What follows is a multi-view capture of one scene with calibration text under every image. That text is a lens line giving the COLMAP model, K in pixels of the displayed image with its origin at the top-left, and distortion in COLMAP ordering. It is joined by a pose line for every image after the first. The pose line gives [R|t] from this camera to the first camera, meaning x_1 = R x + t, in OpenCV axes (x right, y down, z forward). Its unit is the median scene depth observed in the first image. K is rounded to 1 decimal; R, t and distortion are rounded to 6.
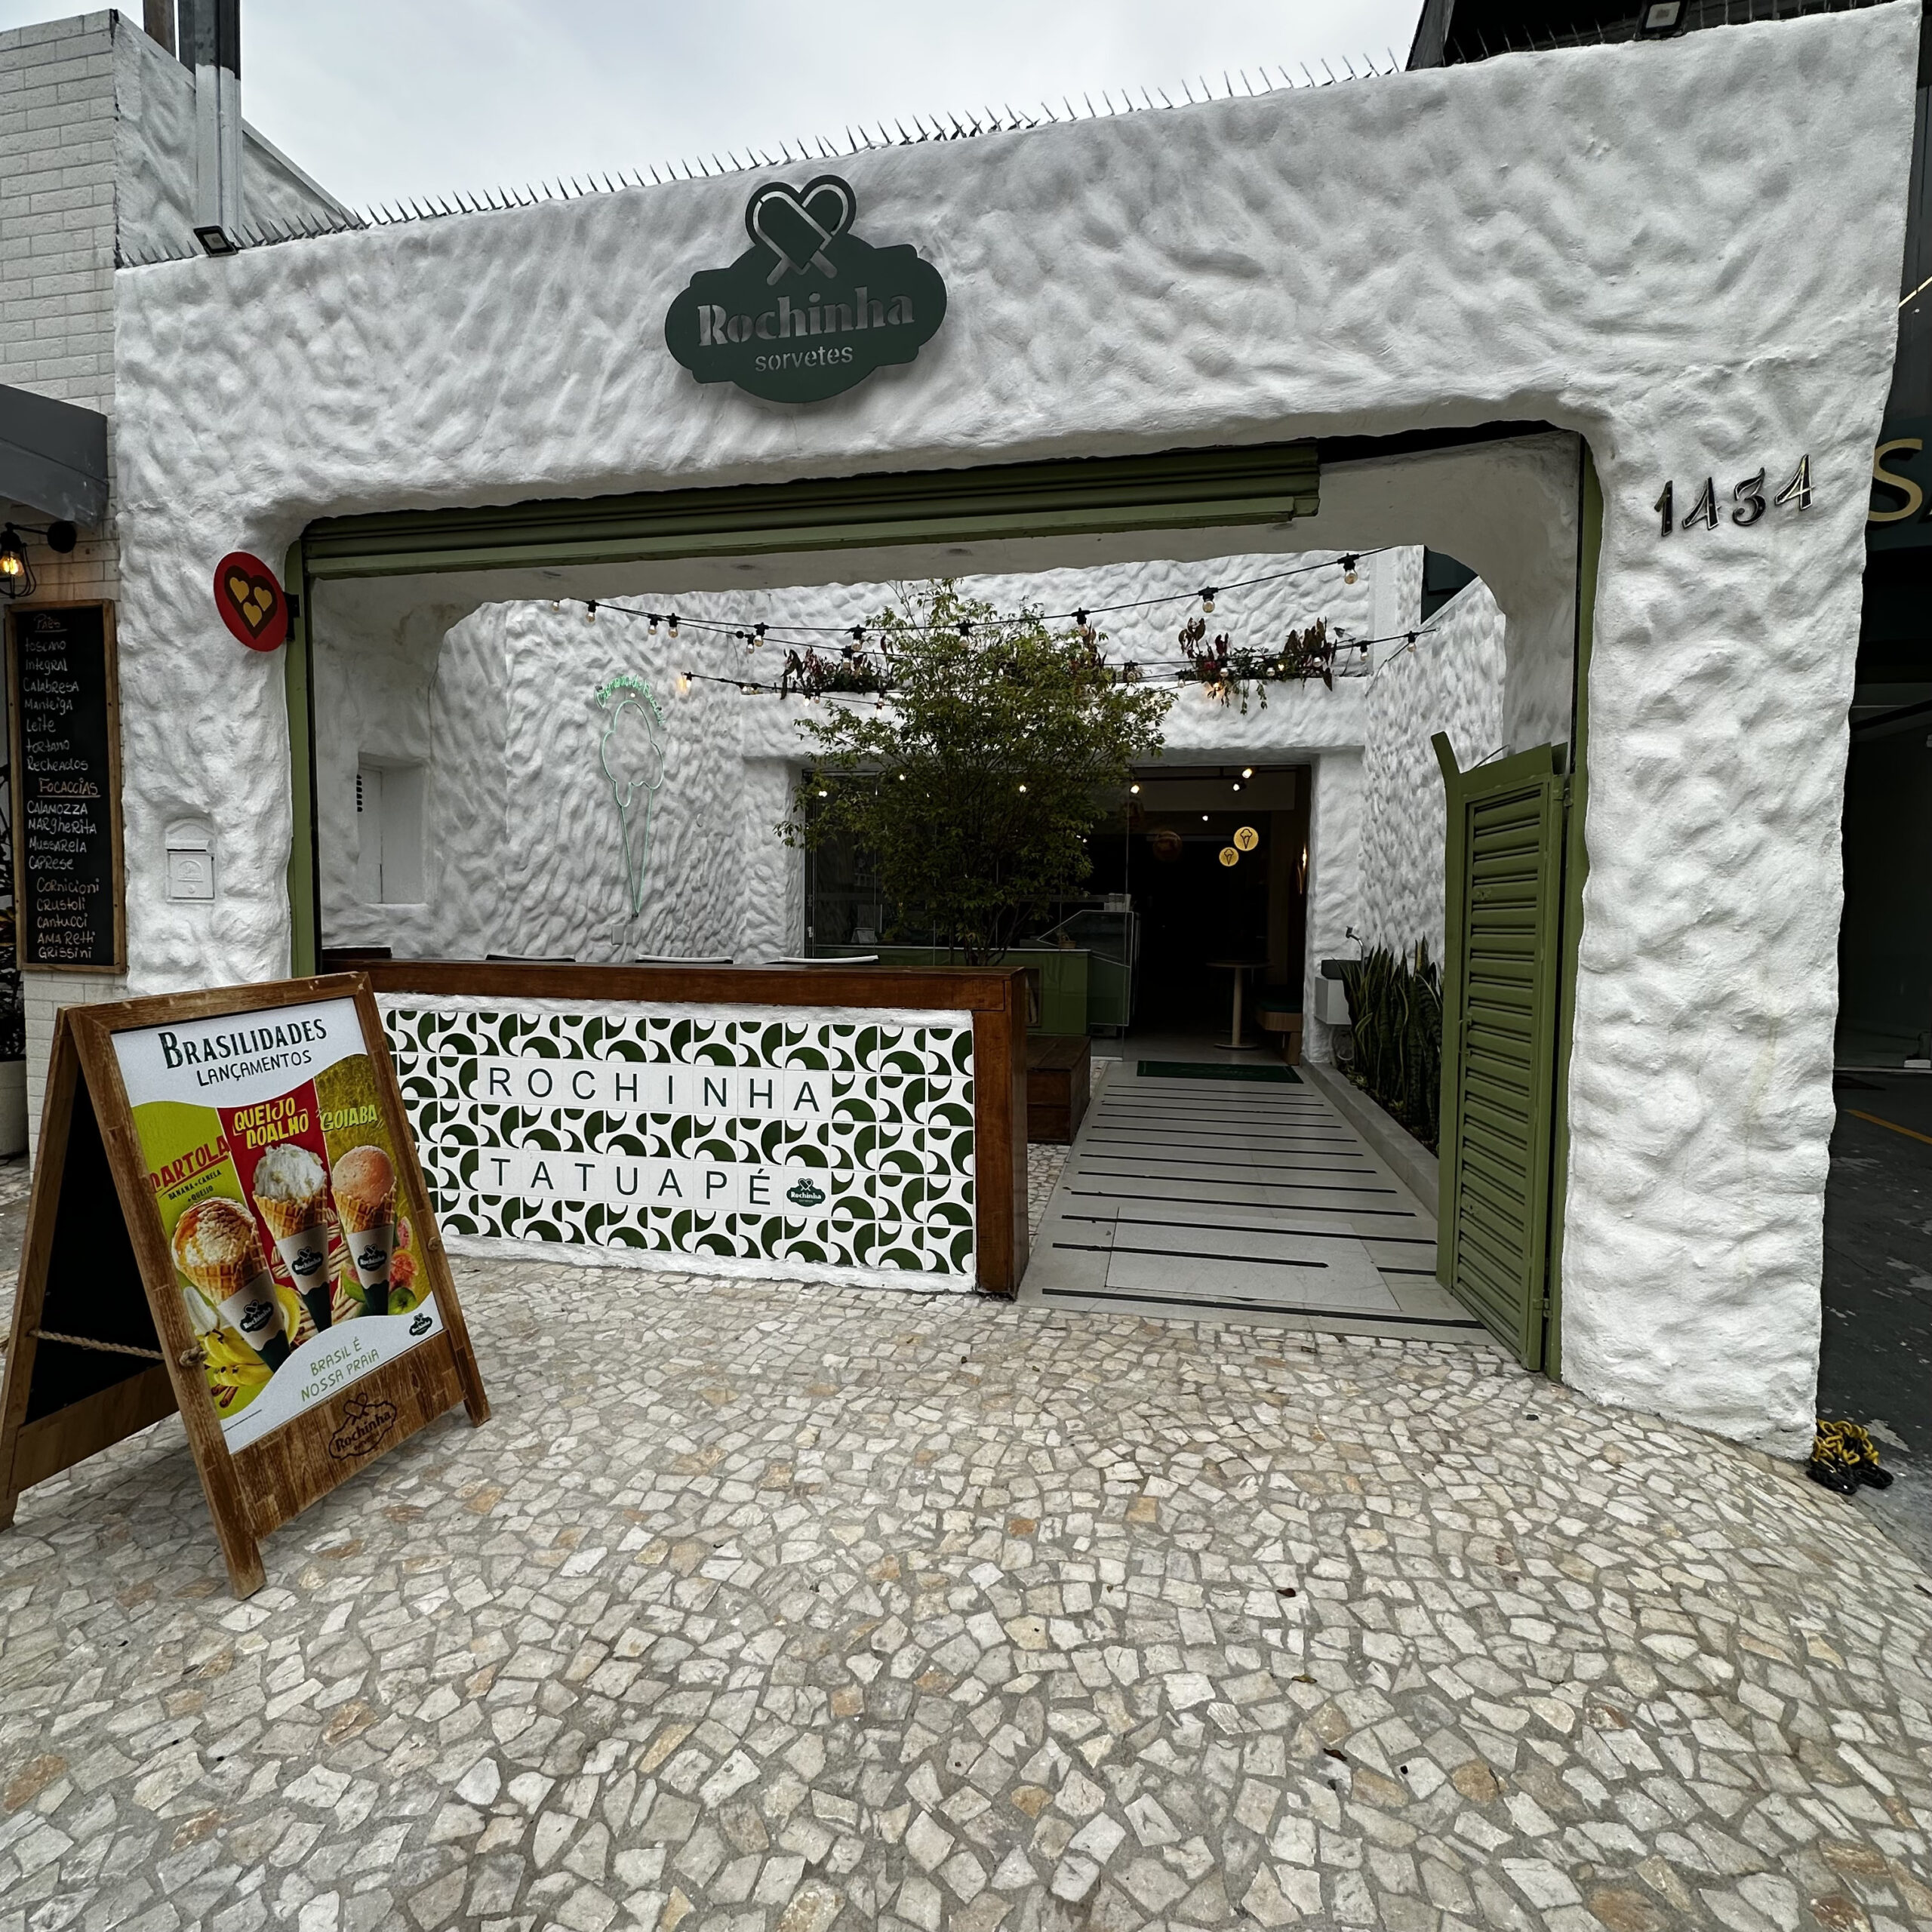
lens RADIAL K [[1023.1, 0, 966.0], [0, 1023.1, 966.0], [0, 0, 1]] dist [-0.004216, 0.000357]
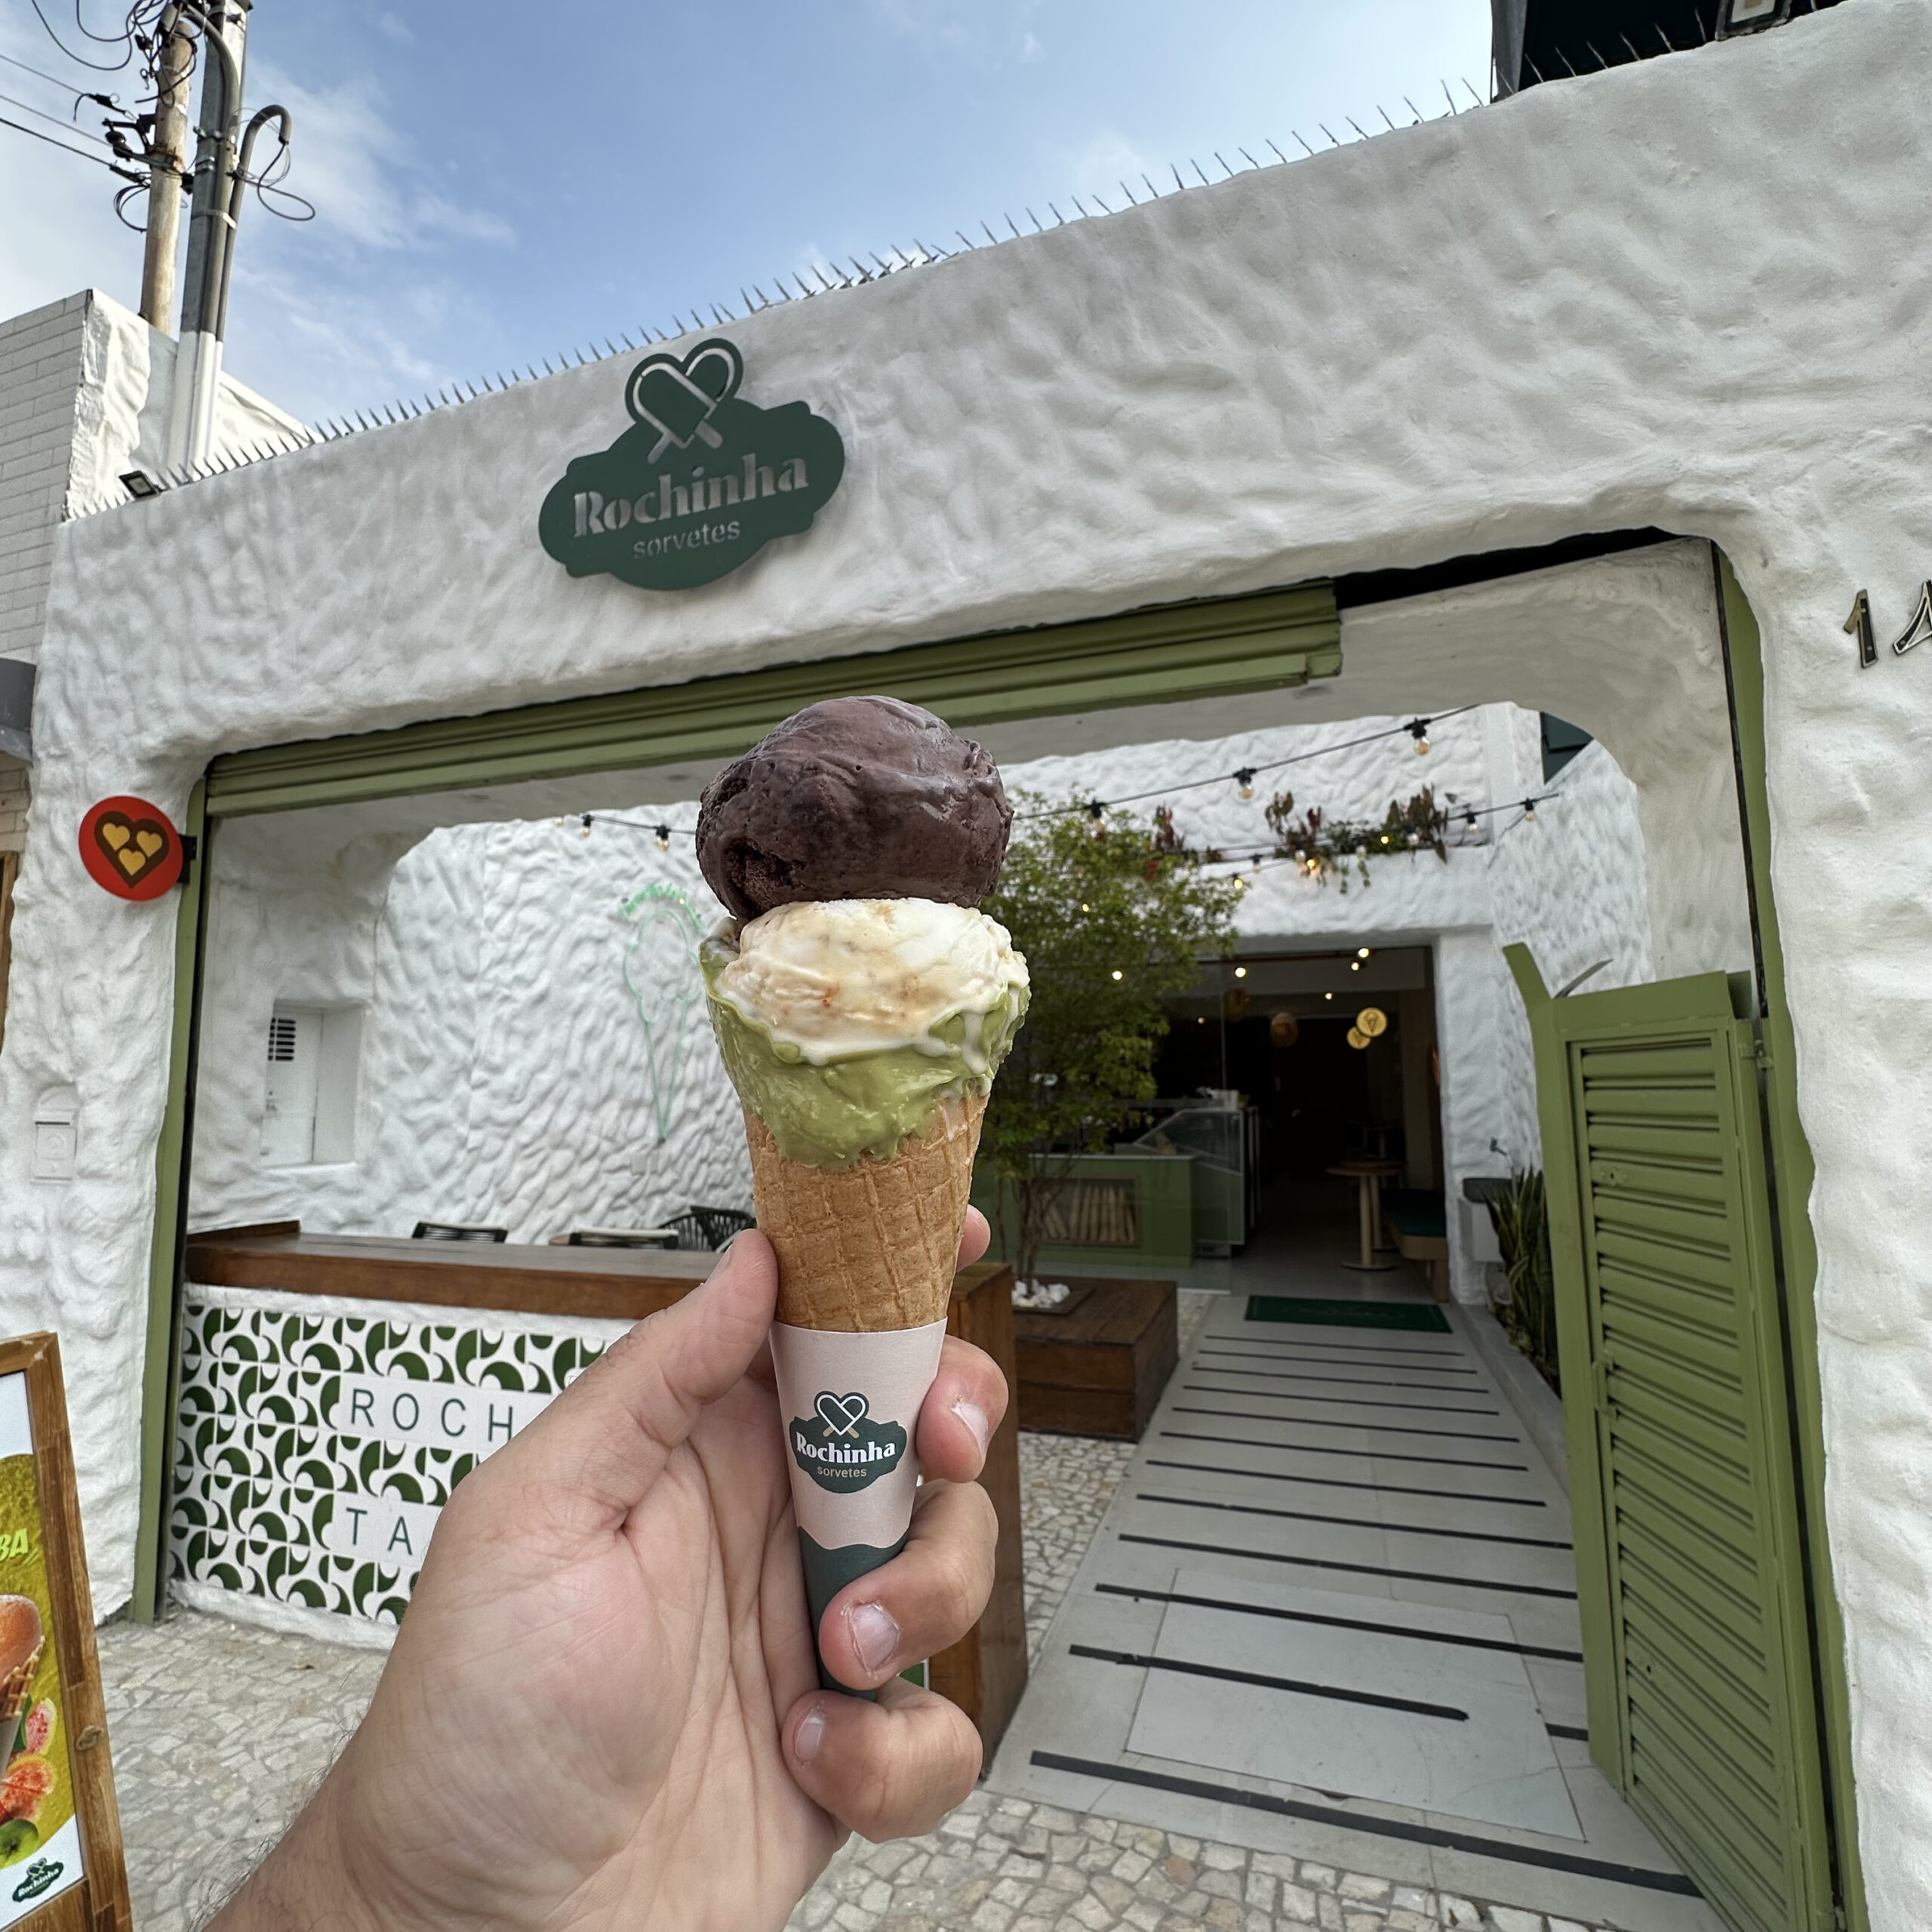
lens RADIAL K [[1033.9, 0, 966.0], [0, 1033.9, 966.0], [0, 0, 1]] dist [-0.010483, 0.002194]
pose [[0.991262, -0.033168, -0.127668, 0.139438], [0.011628, 0.986075, -0.165894, -0.096345], [0.131393, 0.162960, 0.977845, 0.230126]]
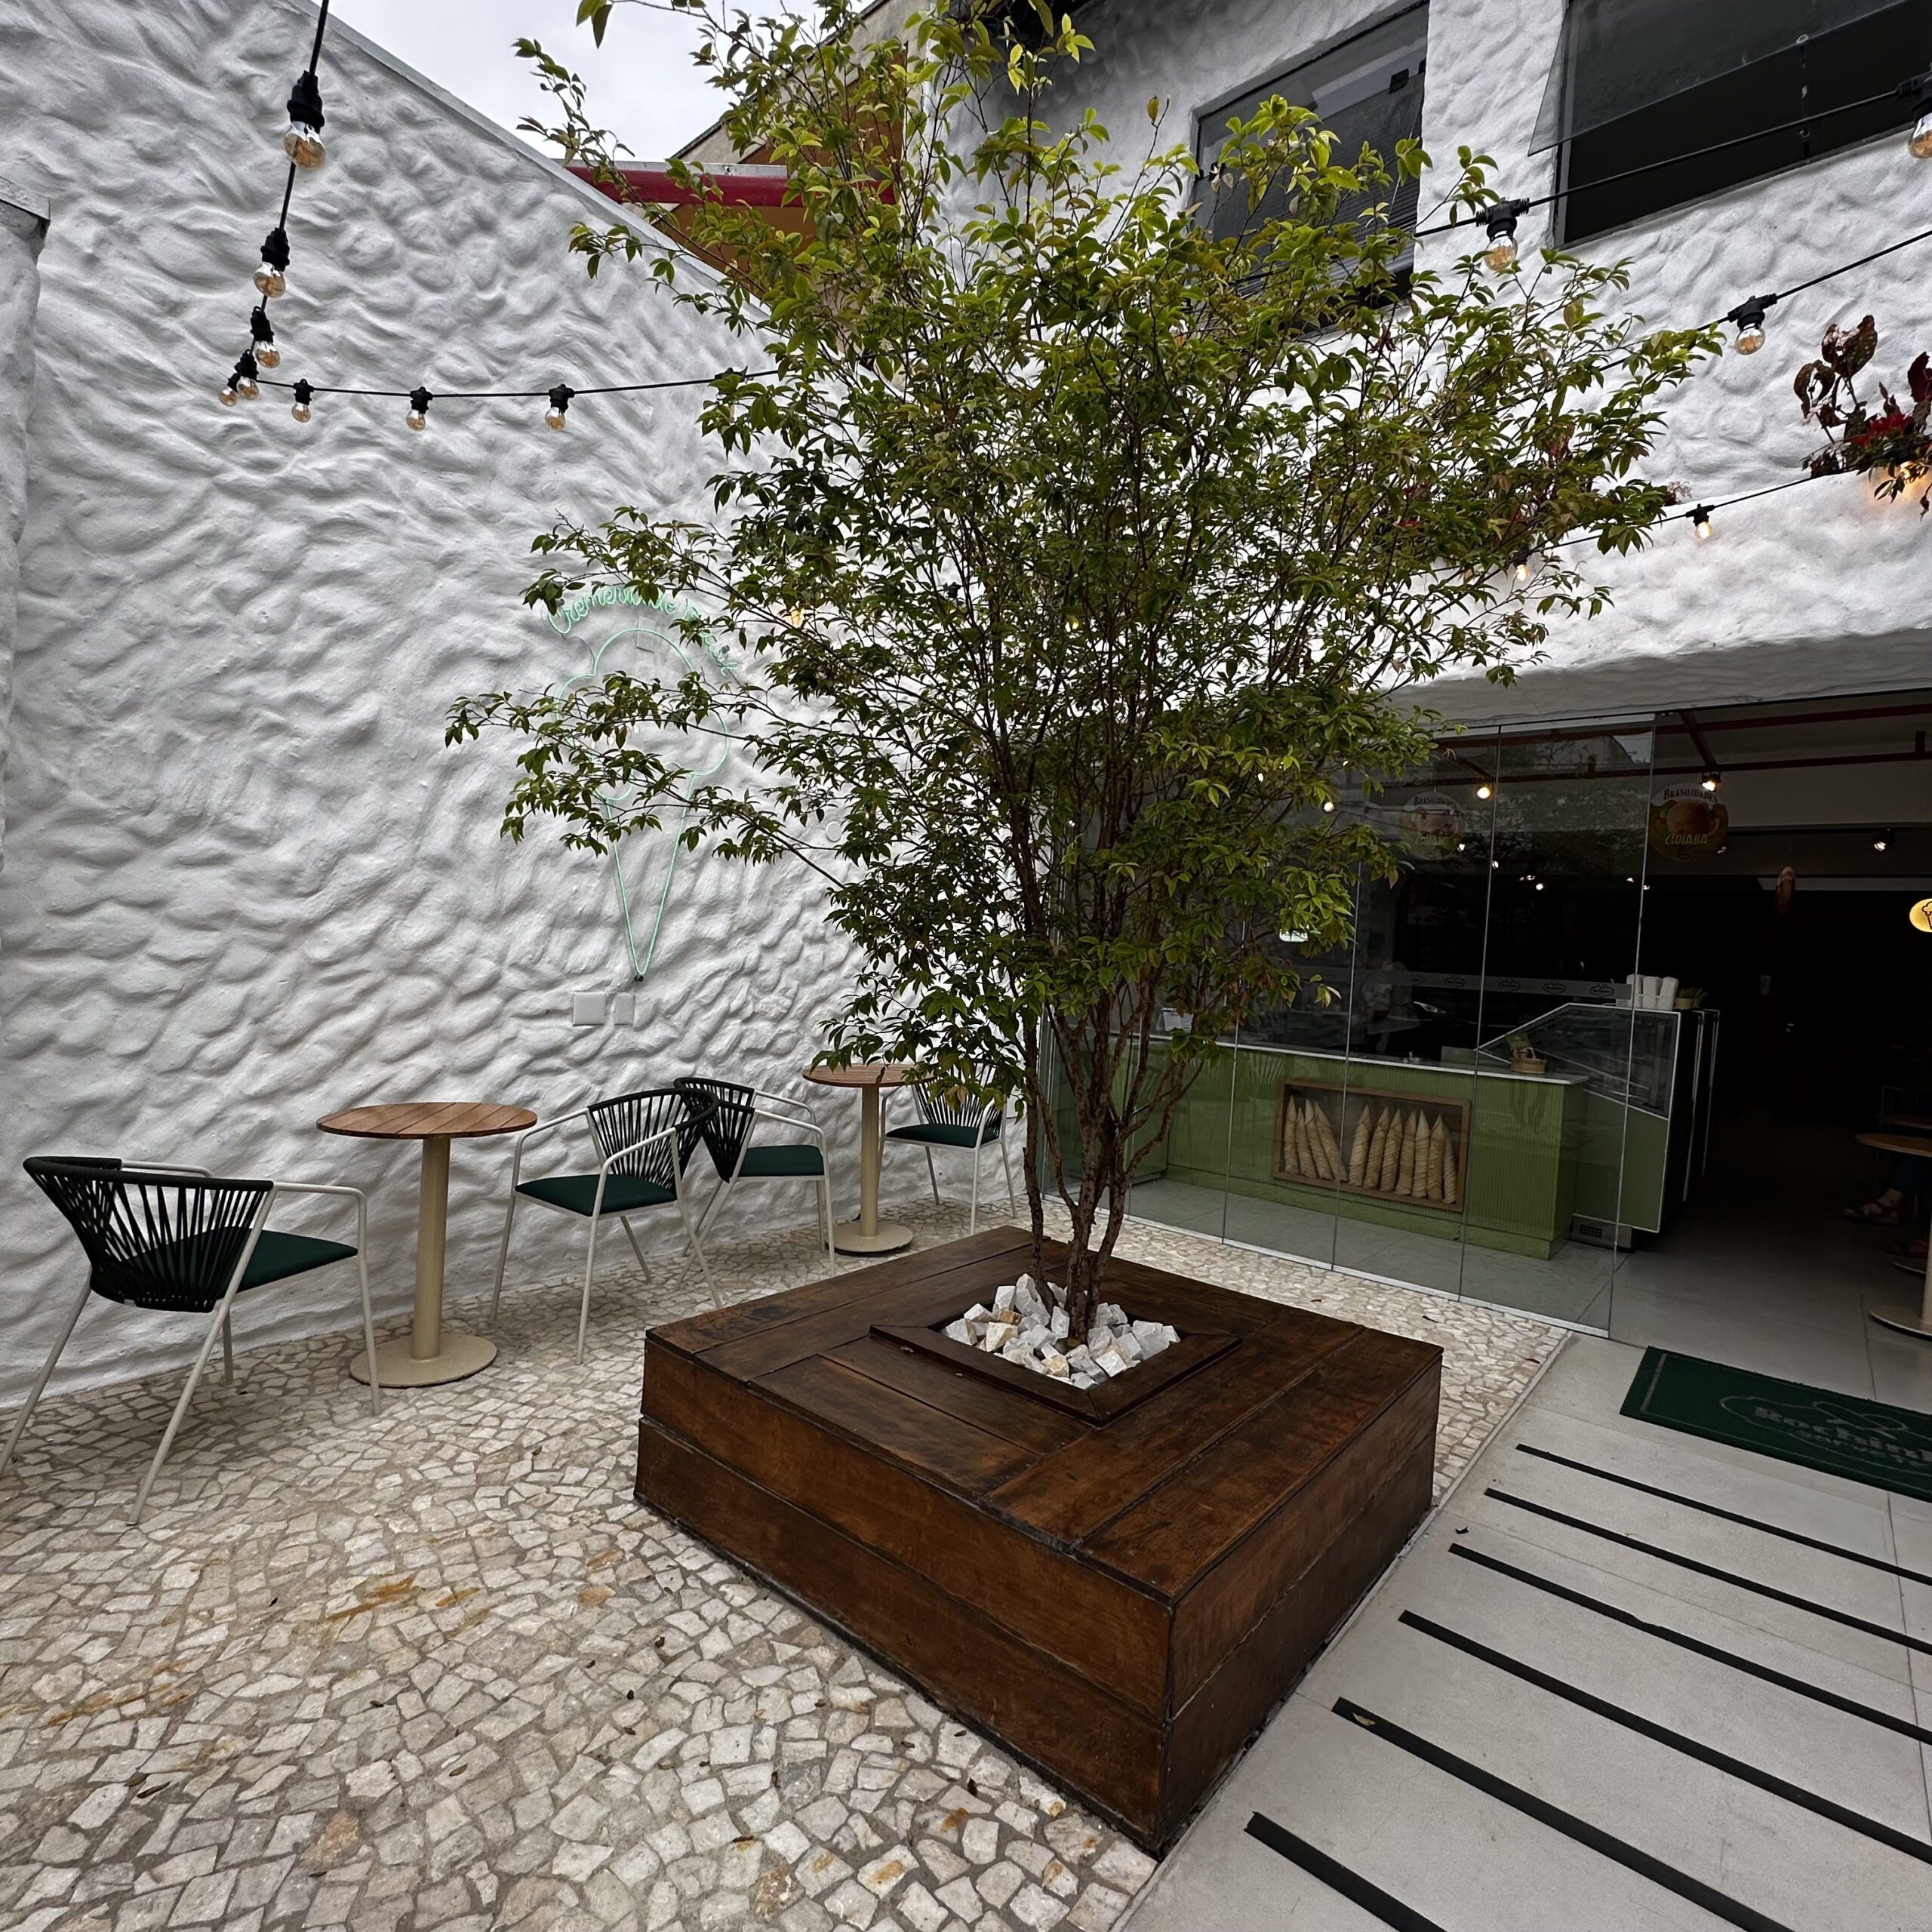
lens RADIAL K [[1023.1, 0, 966.0], [0, 1023.1, 966.0], [0, 0, 1]] dist [-0.004216, 0.000357]
pose [[0.872543, 0.048735, -0.486101, 0.300565], [-0.072366, 0.996928, -0.029946, -0.108682], [0.483148, 0.061306, 0.873390, 1.154271]]
